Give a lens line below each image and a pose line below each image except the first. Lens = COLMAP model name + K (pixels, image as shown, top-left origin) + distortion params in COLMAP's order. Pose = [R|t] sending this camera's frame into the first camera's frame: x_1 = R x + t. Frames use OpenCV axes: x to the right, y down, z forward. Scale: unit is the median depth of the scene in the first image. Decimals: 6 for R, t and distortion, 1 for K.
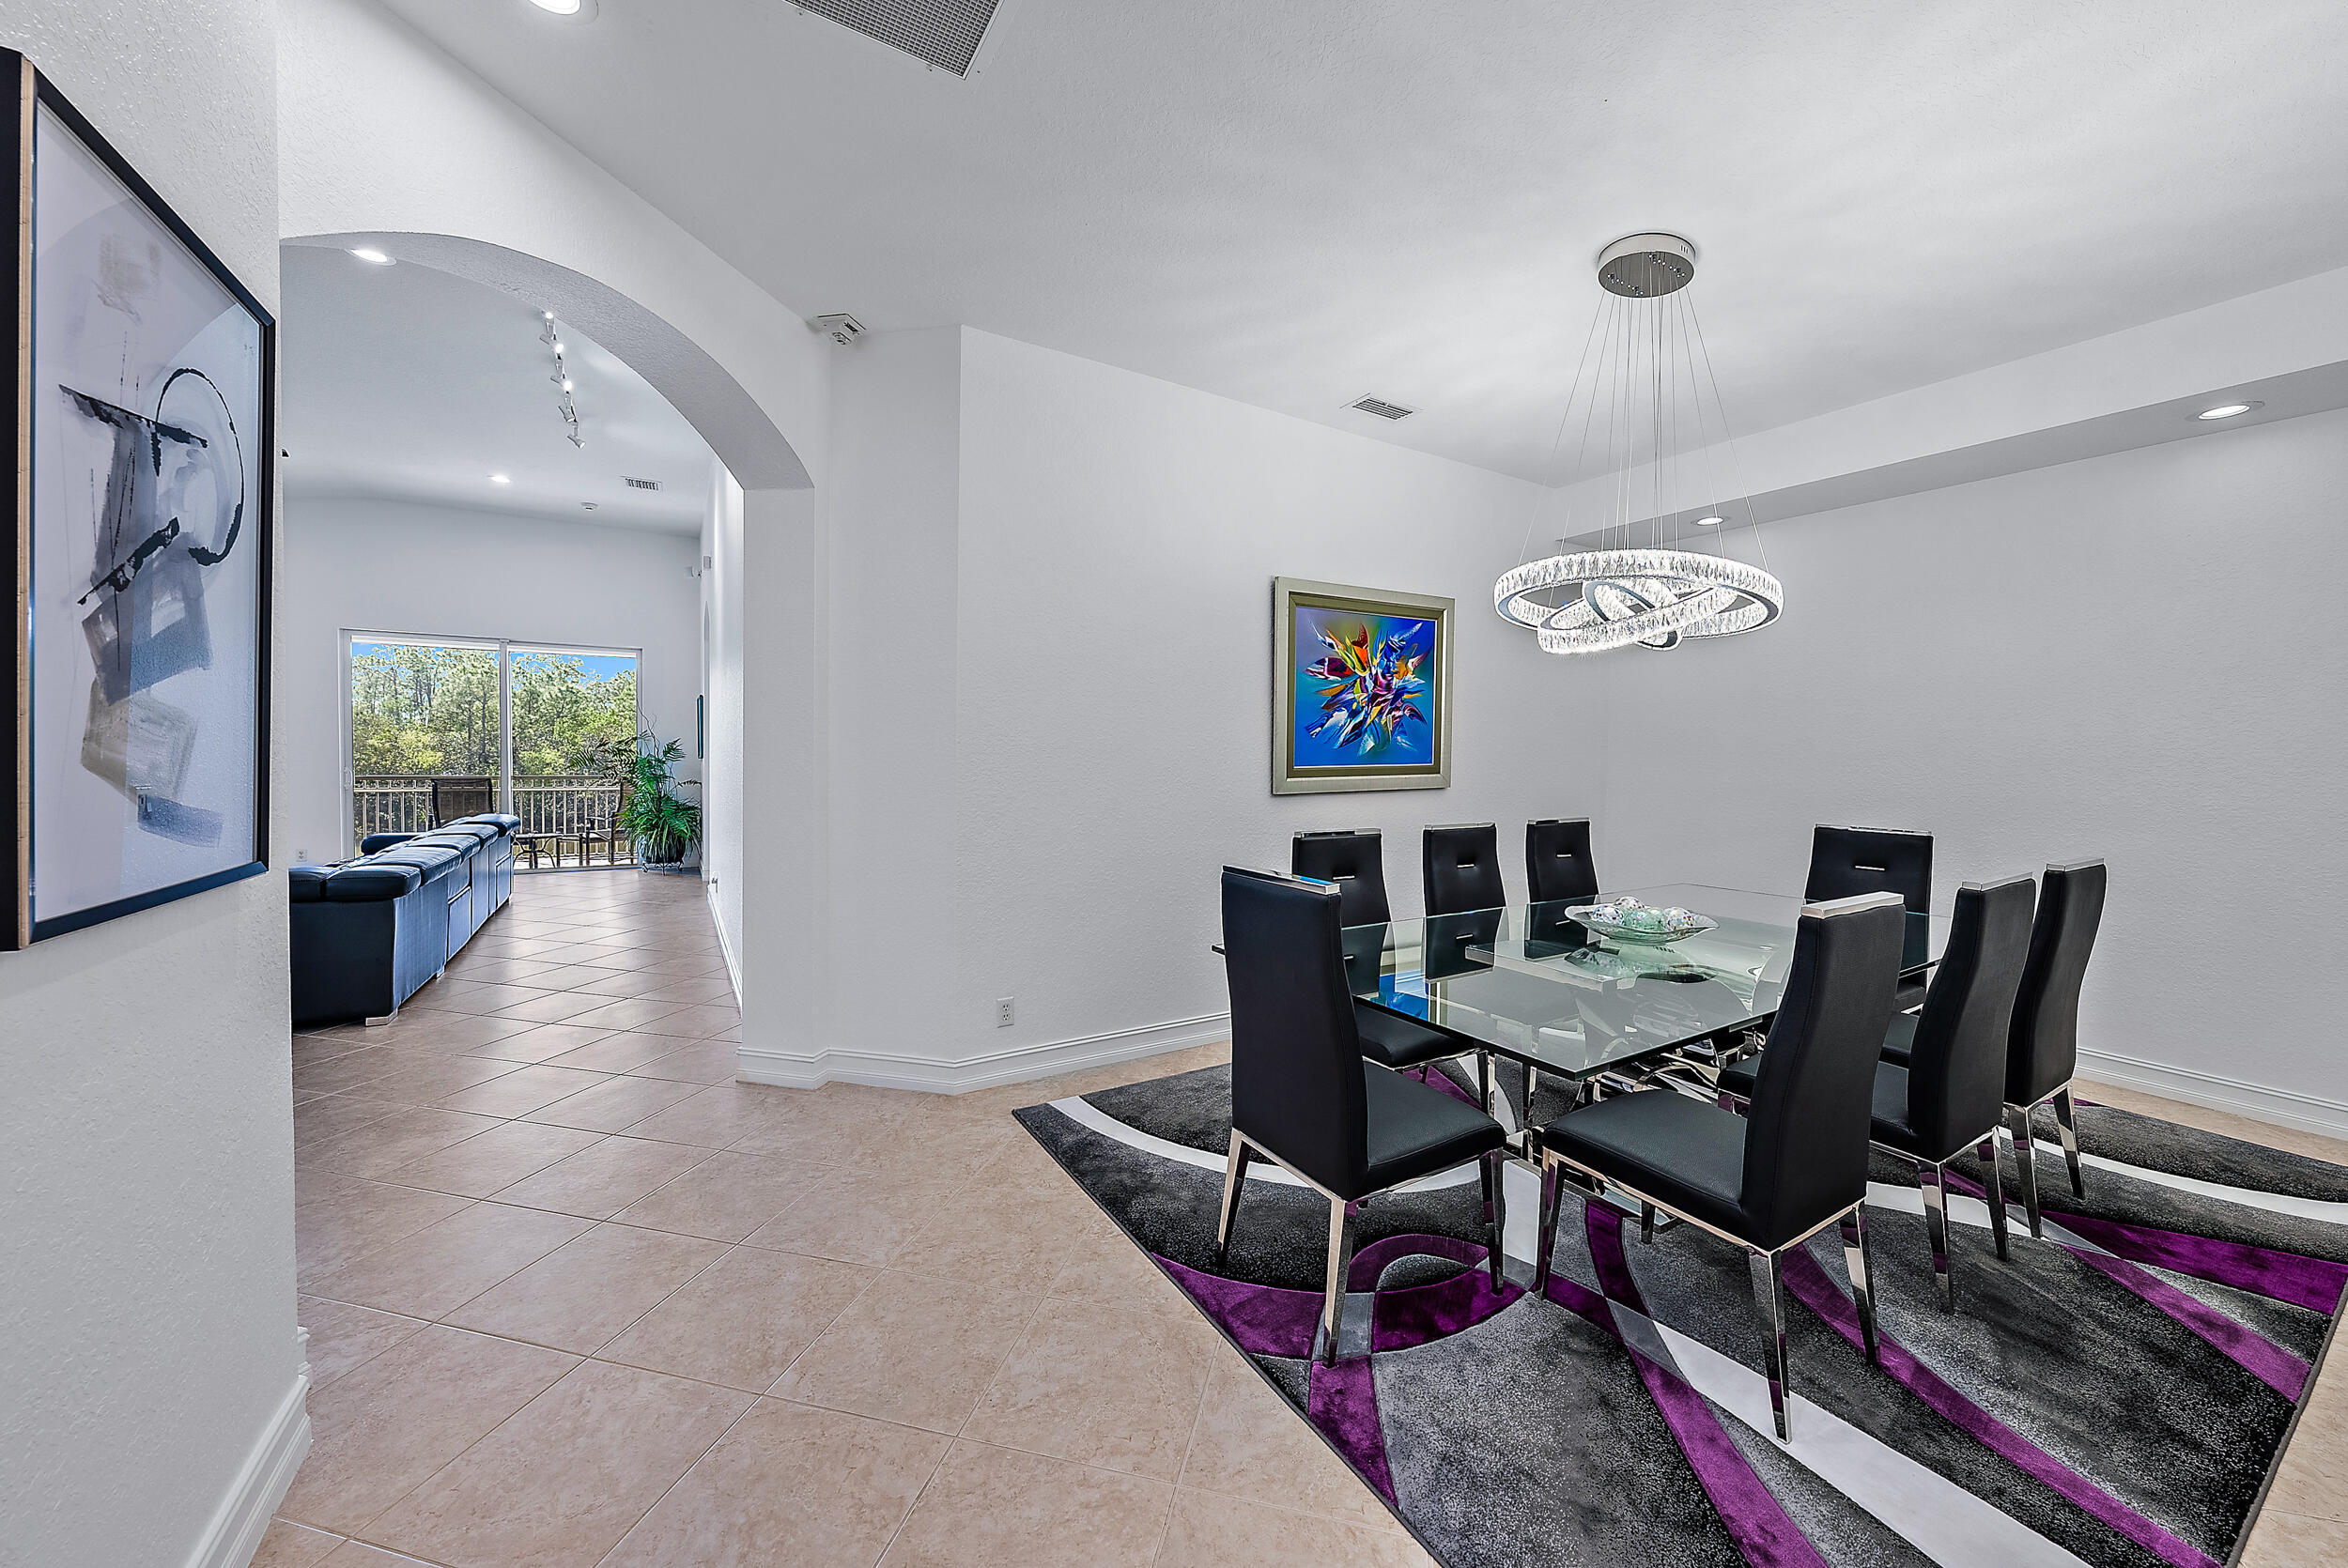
lens RADIAL K [[858.1, 0, 1179.7], [0, 858.1, 770.9], [0, 0, 1]] dist [-0.002833, 0.000480]
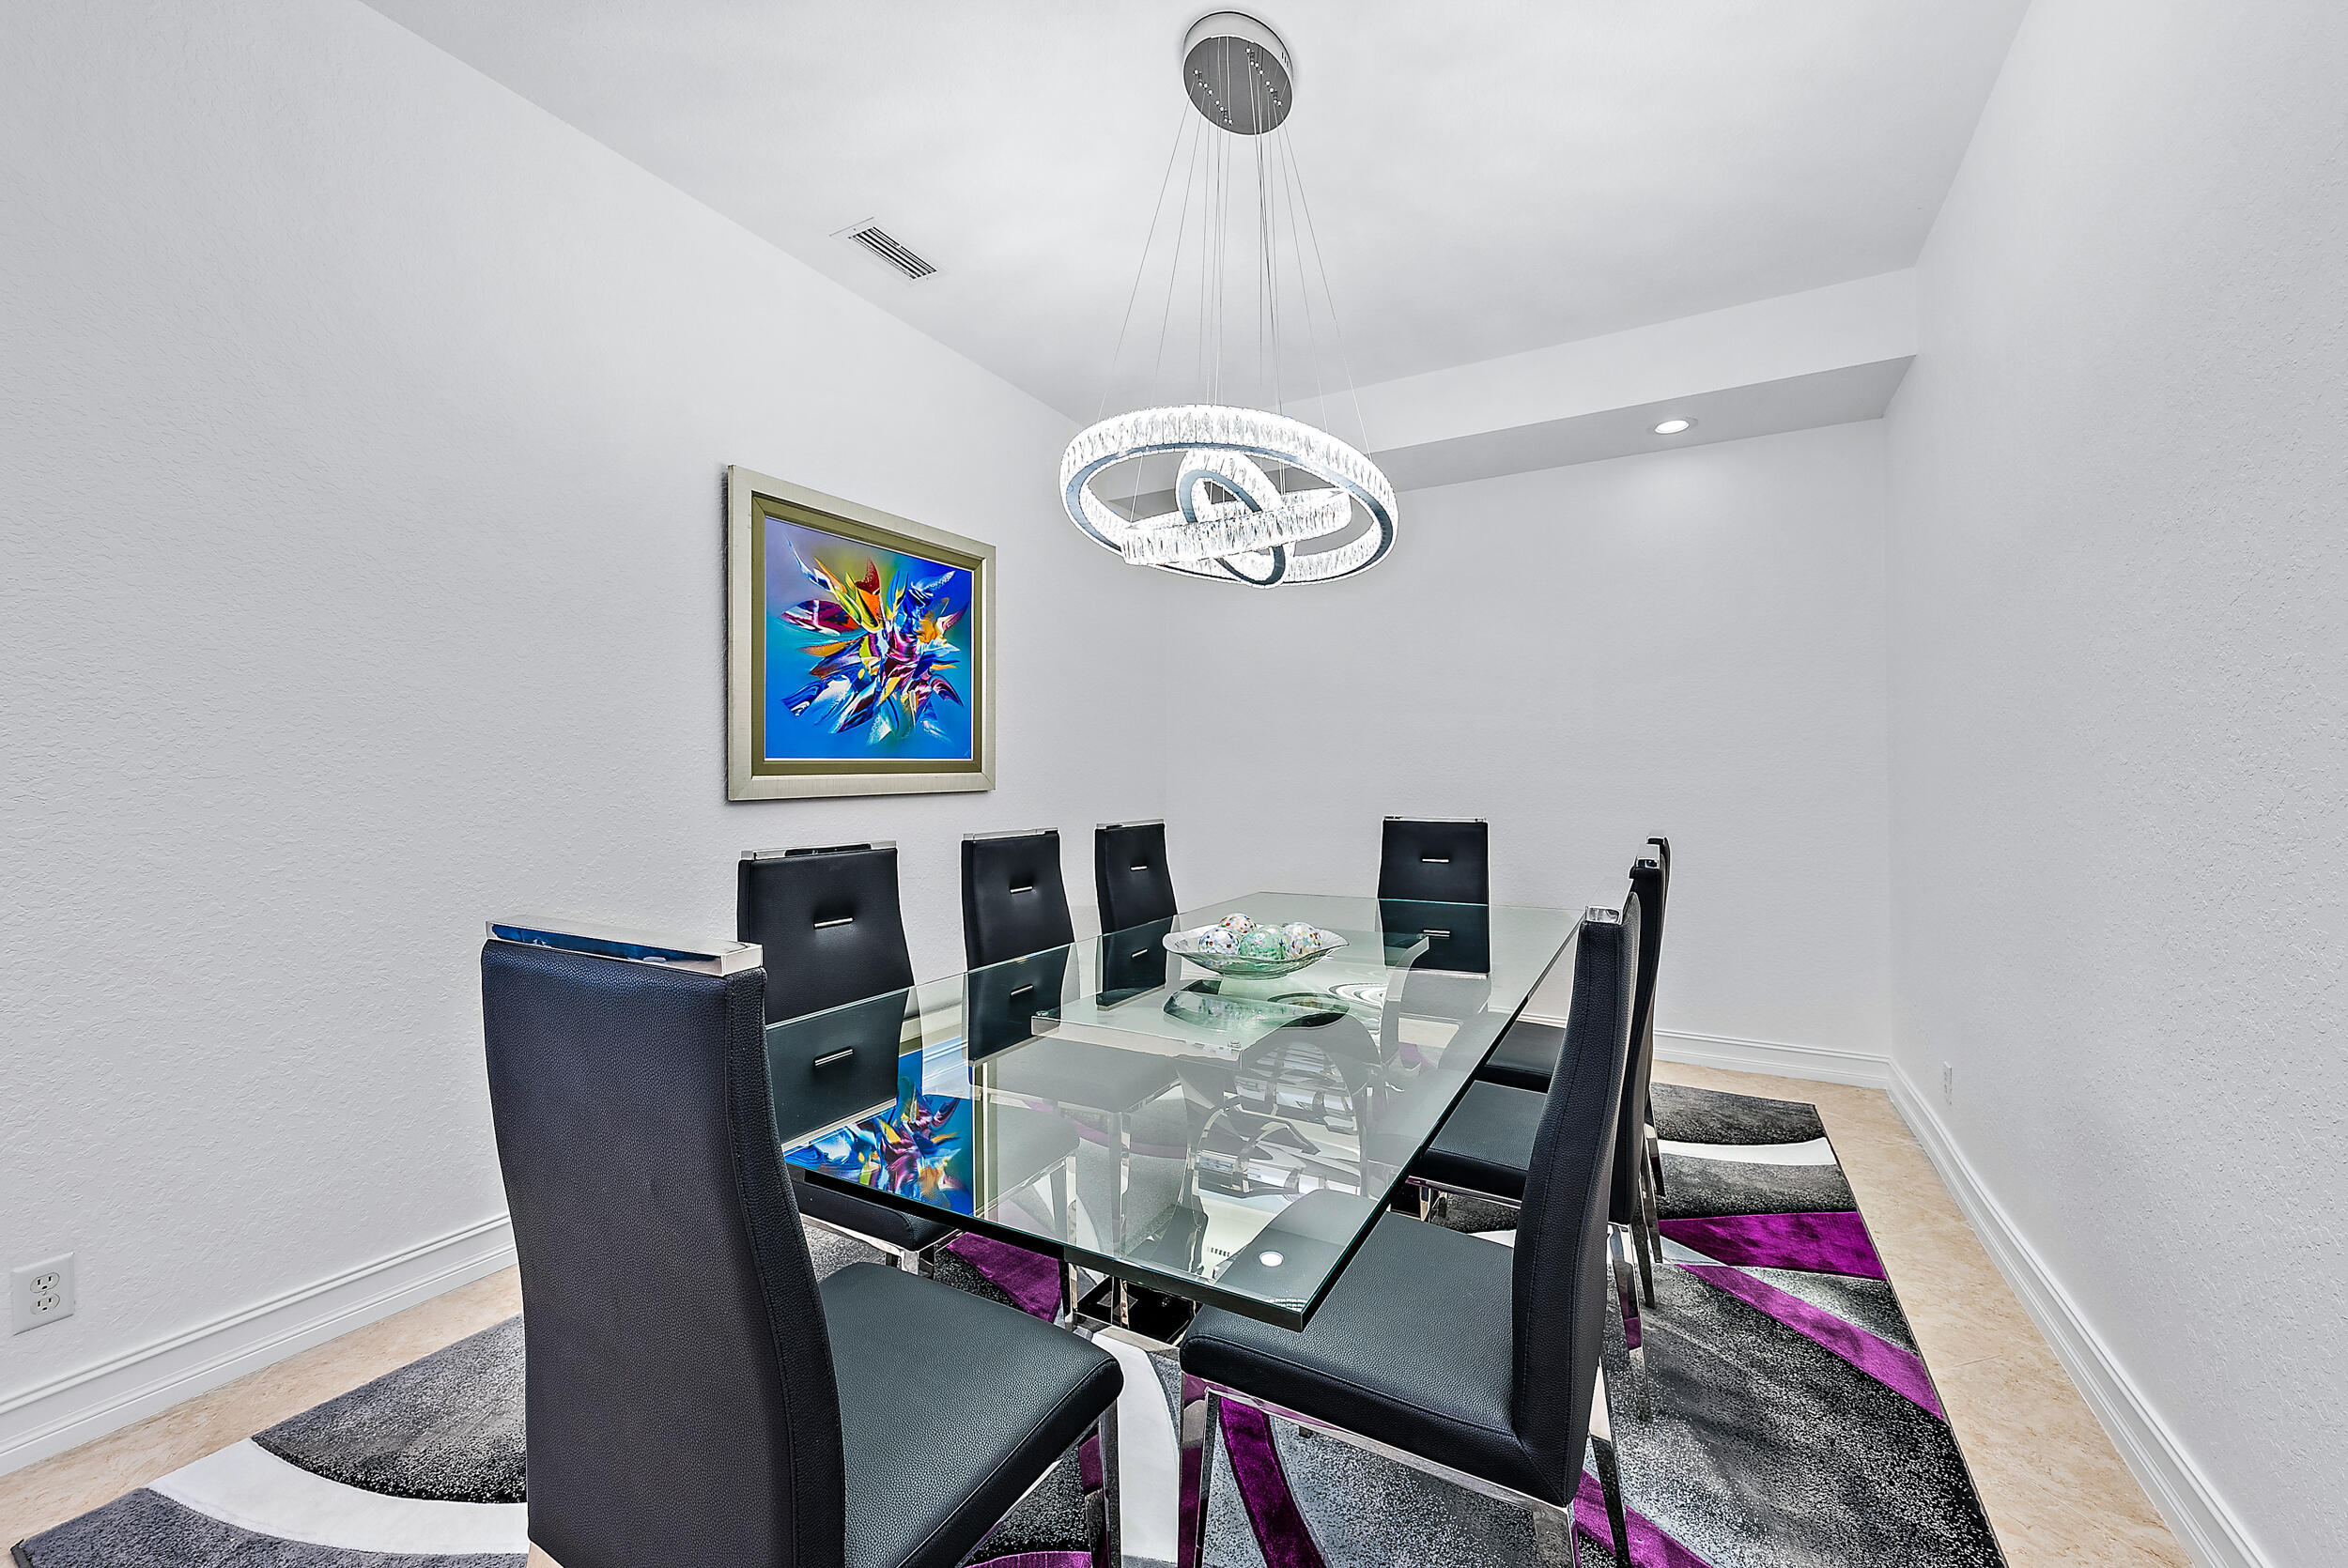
lens RADIAL K [[904.2, 0, 1179.5], [0, 904.2, 770.0], [0, 0, 1]] dist [-0.007569, 0.000176]
pose [[0.870058, -0.008175, 0.492881, 0.081504], [0.023998, 0.999379, -0.025786, 0.034783], [-0.492365, 0.034264, 0.869714, 0.287900]]
